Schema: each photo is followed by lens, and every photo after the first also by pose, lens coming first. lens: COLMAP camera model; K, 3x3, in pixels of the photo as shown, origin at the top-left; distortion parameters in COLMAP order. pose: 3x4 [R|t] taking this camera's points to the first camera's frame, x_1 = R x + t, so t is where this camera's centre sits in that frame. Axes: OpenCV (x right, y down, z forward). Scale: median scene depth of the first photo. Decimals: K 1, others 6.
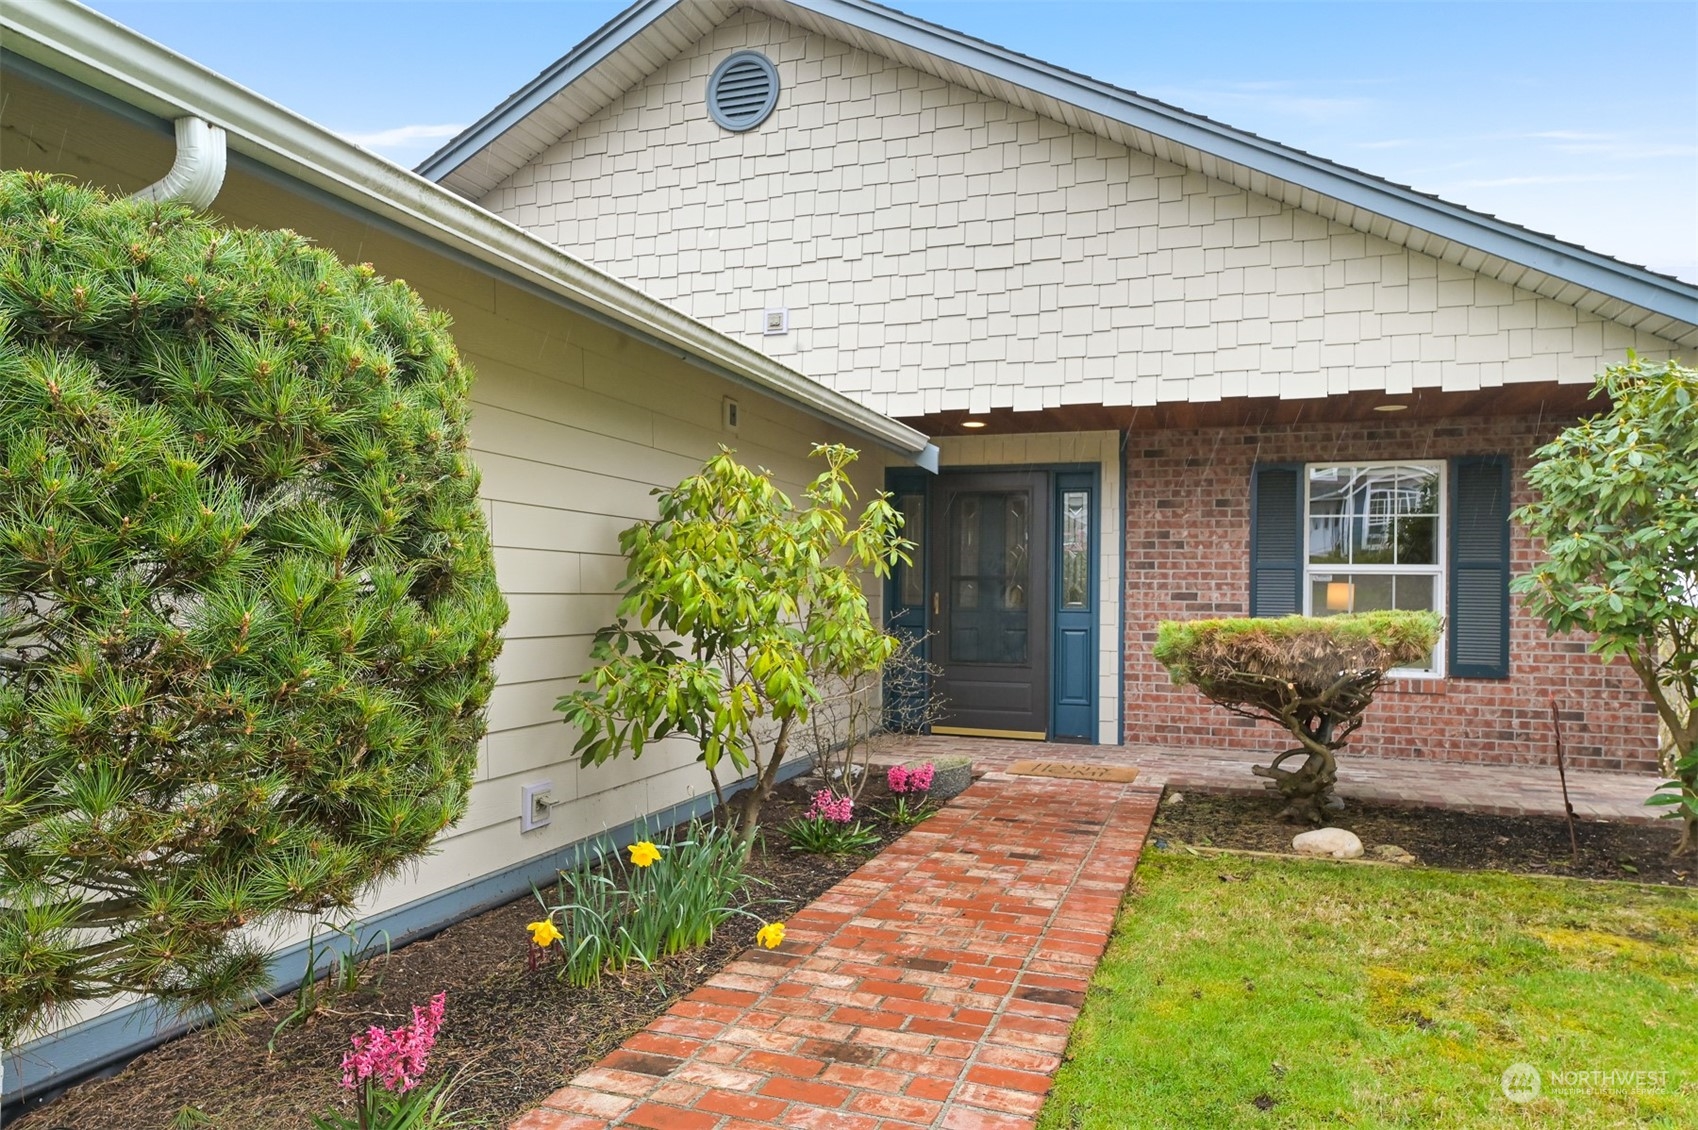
lens RADIAL K [[1163.9, 0, 849.5], [0, 1163.9, 569.6], [0, 0, 1]] dist [0.001298, 0.000113]
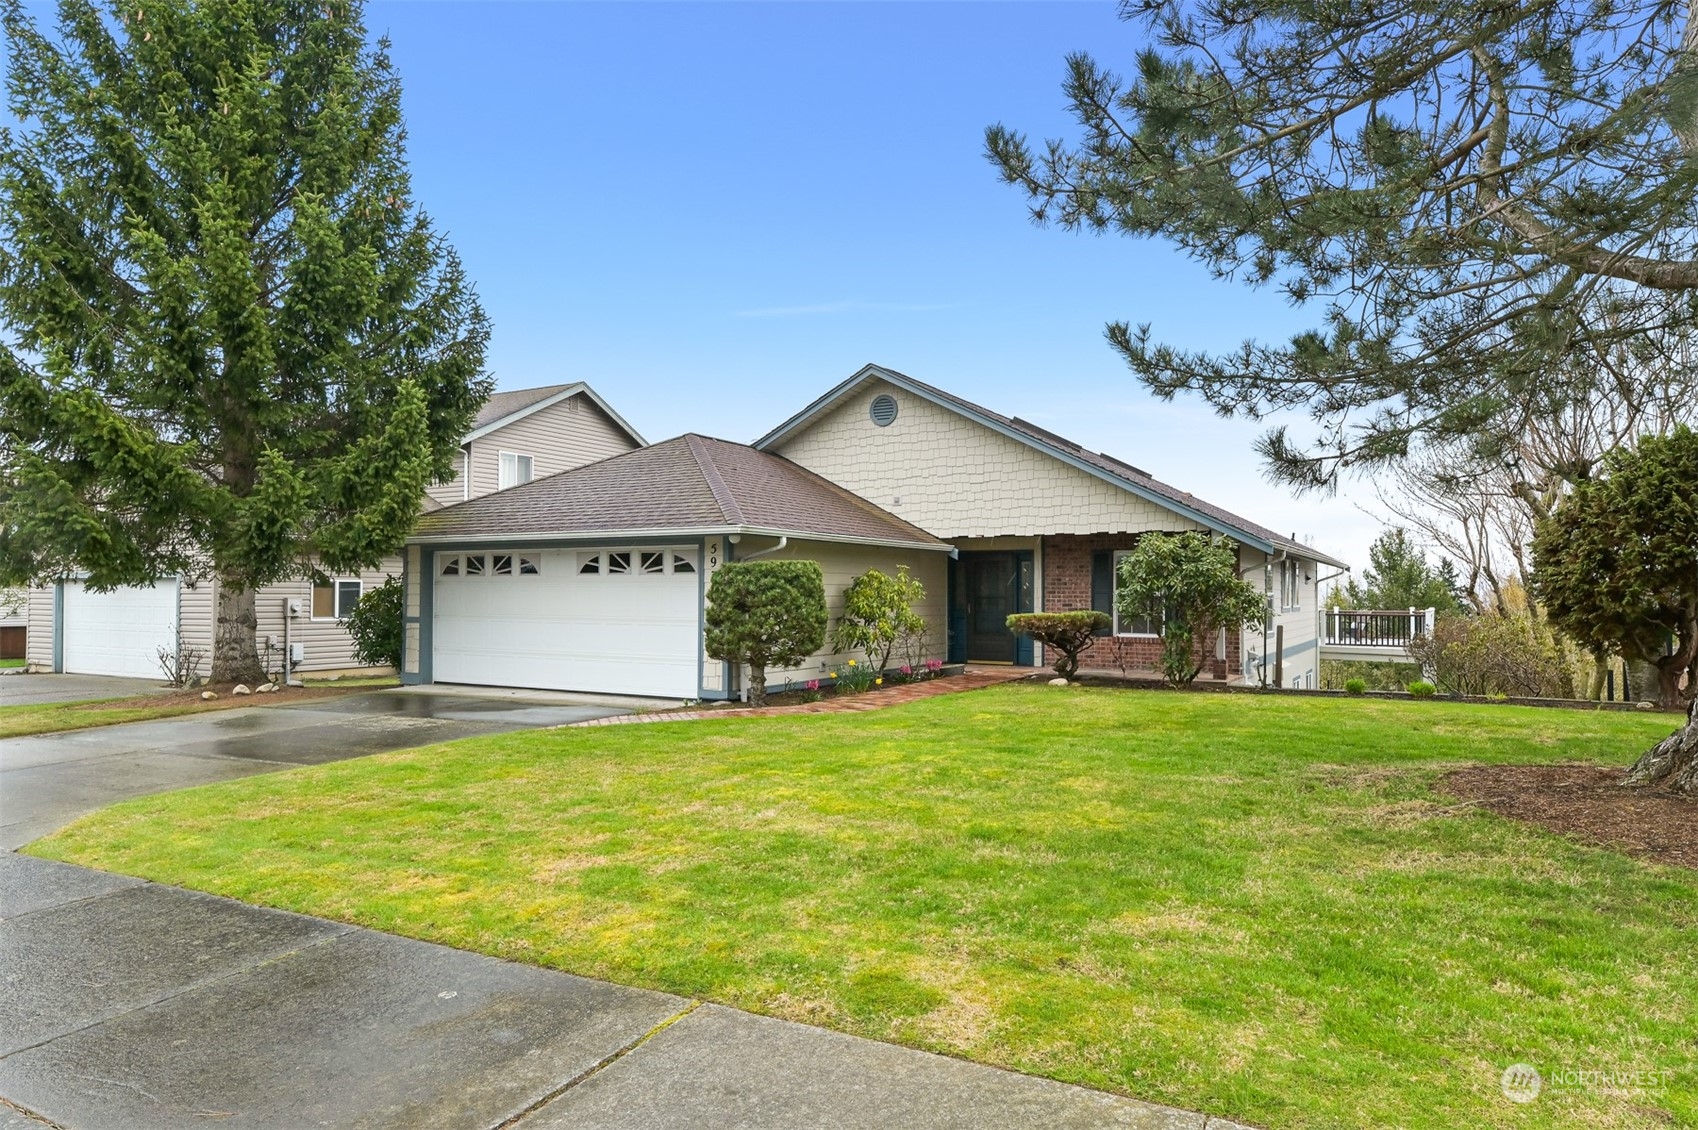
lens RADIAL K [[1045.5, 0, 849.0], [0, 1045.5, 568.6], [0, 0, 1]] dist [-0.000147, -0.000001]
pose [[0.986432, -0.013354, -0.163624, 0.223631], [0.012203, 0.999893, -0.008035, -0.047145], [0.163714, 0.005929, 0.986490, -1.397876]]
